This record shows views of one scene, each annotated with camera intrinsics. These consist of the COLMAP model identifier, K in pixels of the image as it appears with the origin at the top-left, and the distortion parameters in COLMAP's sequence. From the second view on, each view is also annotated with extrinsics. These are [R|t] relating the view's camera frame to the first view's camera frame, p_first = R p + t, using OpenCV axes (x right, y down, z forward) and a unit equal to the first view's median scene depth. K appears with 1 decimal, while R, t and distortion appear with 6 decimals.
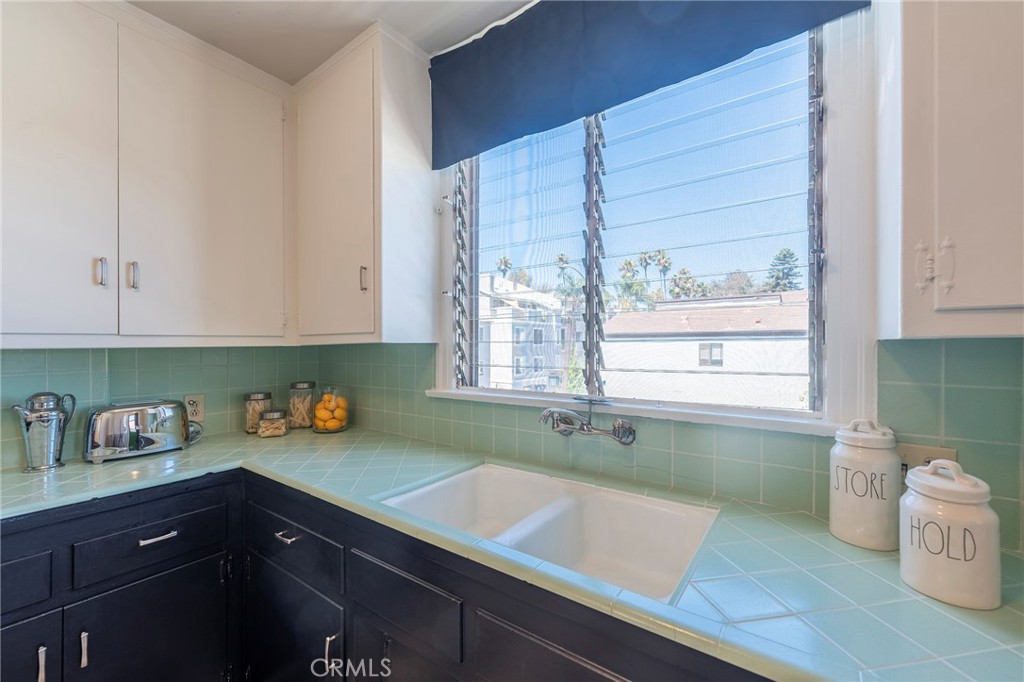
lens RADIAL K [[414.8, 0, 512.1], [0, 414.8, 343.4], [0, 0, 1]] dist [-0.000339, -0.000364]
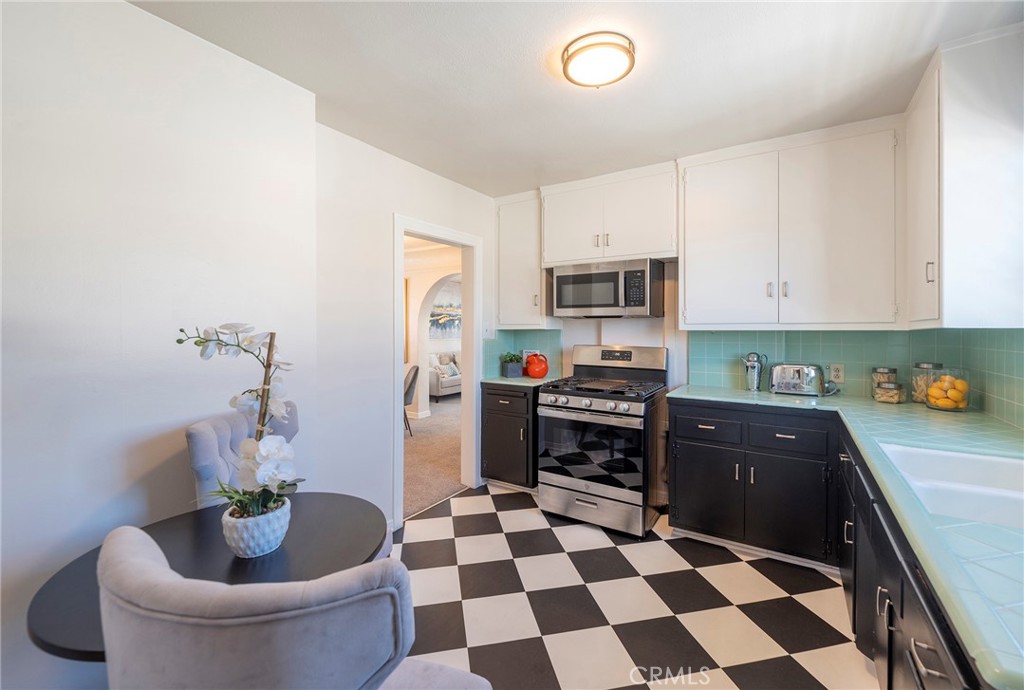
lens RADIAL K [[428.9, 0, 516.3], [0, 428.9, 327.9], [0, 0, 1]] dist [-0.001185, -0.000262]
pose [[0.047961, 0.001551, -0.998848, 0.739021], [-0.001441, 0.999998, 0.001483, -0.001116], [0.998848, 0.001368, 0.047963, -0.199754]]
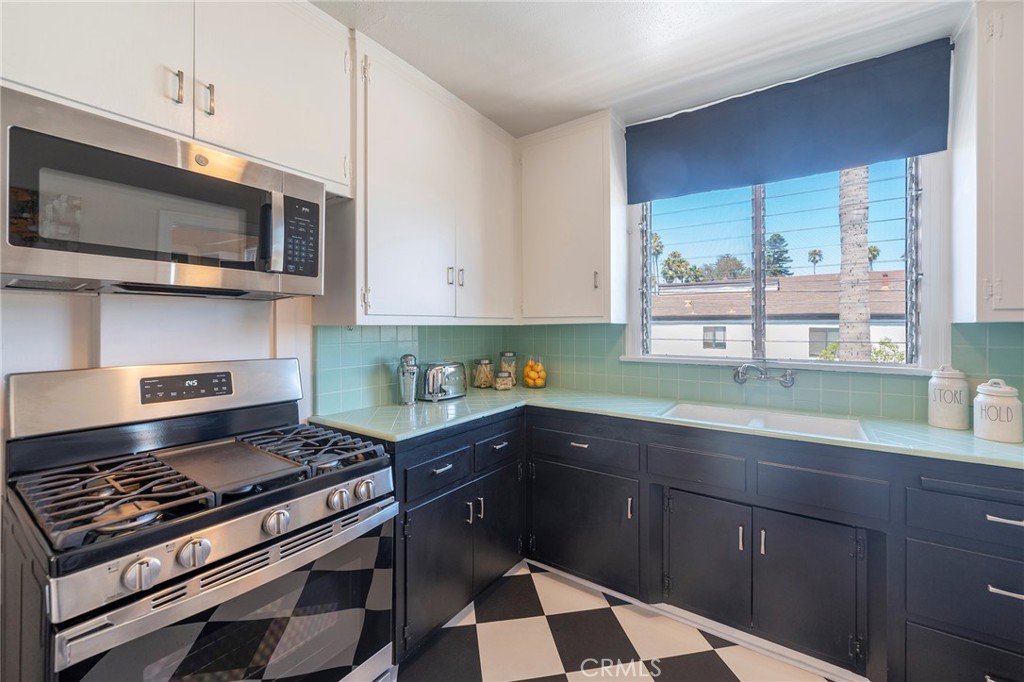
lens RADIAL K [[424.1, 0, 513.9], [0, 424.1, 323.5], [0, 0, 1]] dist [-0.001288, -0.000286]
pose [[0.999344, 0.006382, 0.035648, -0.670449], [-0.006212, 0.999969, -0.004872, 0.008898], [-0.035678, 0.004647, 0.999353, -0.482475]]
